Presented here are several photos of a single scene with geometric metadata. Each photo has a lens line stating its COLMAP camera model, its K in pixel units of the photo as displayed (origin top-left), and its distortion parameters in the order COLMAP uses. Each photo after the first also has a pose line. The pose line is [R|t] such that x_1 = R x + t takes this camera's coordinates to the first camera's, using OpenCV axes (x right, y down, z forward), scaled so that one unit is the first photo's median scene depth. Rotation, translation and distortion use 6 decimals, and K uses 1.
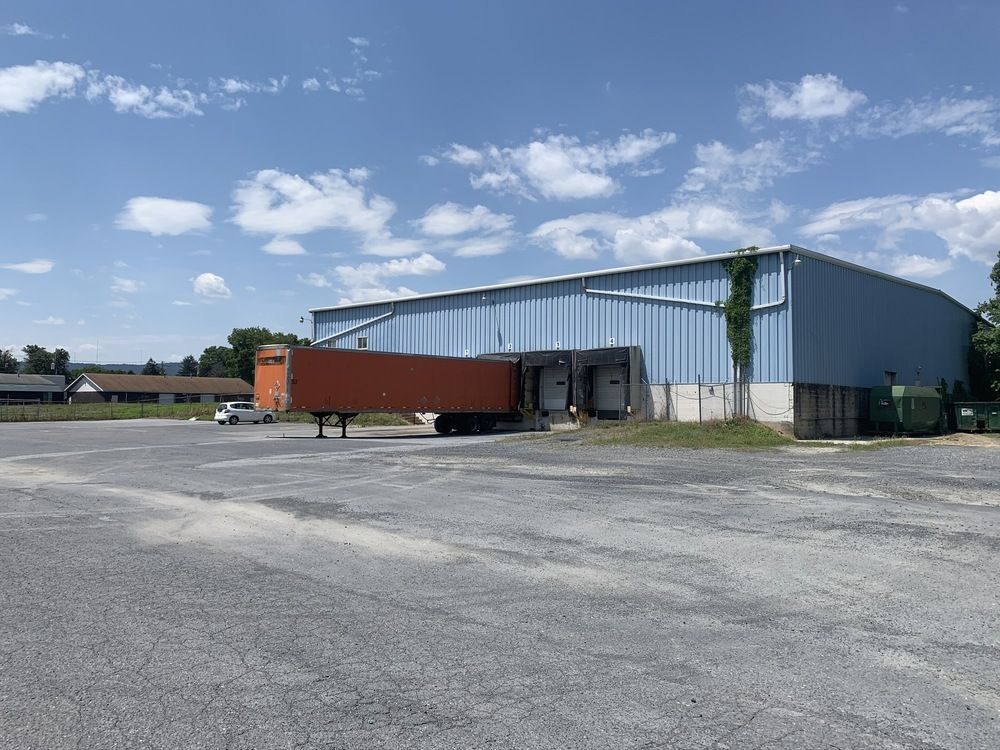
lens RADIAL K [[767.8, 0, 499.9], [0, 767.8, 370.7], [0, 0, 1]] dist [0.011549, 0.000884]
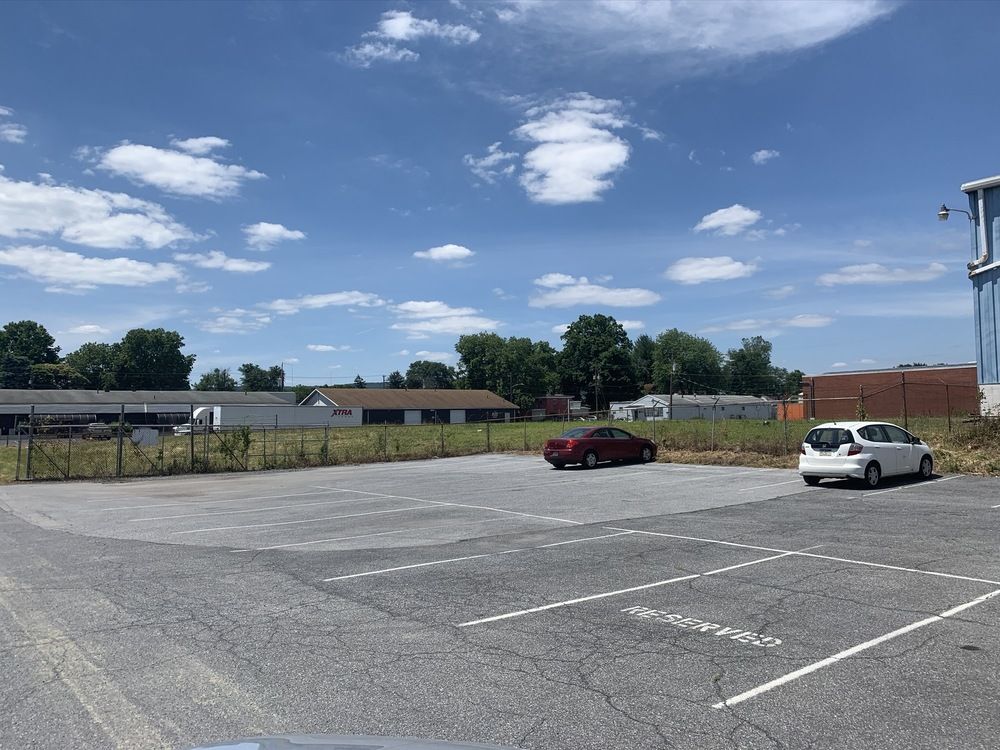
lens RADIAL K [[767.8, 0, 499.8], [0, 767.8, 377.3], [0, 0, 1]] dist [0.011549, 0.000884]
pose [[0.975963, -0.035612, -0.215005, -0.407766], [0.033795, 0.999355, -0.012122, 0.018365], [0.215298, 0.004565, 0.976538, 0.590616]]
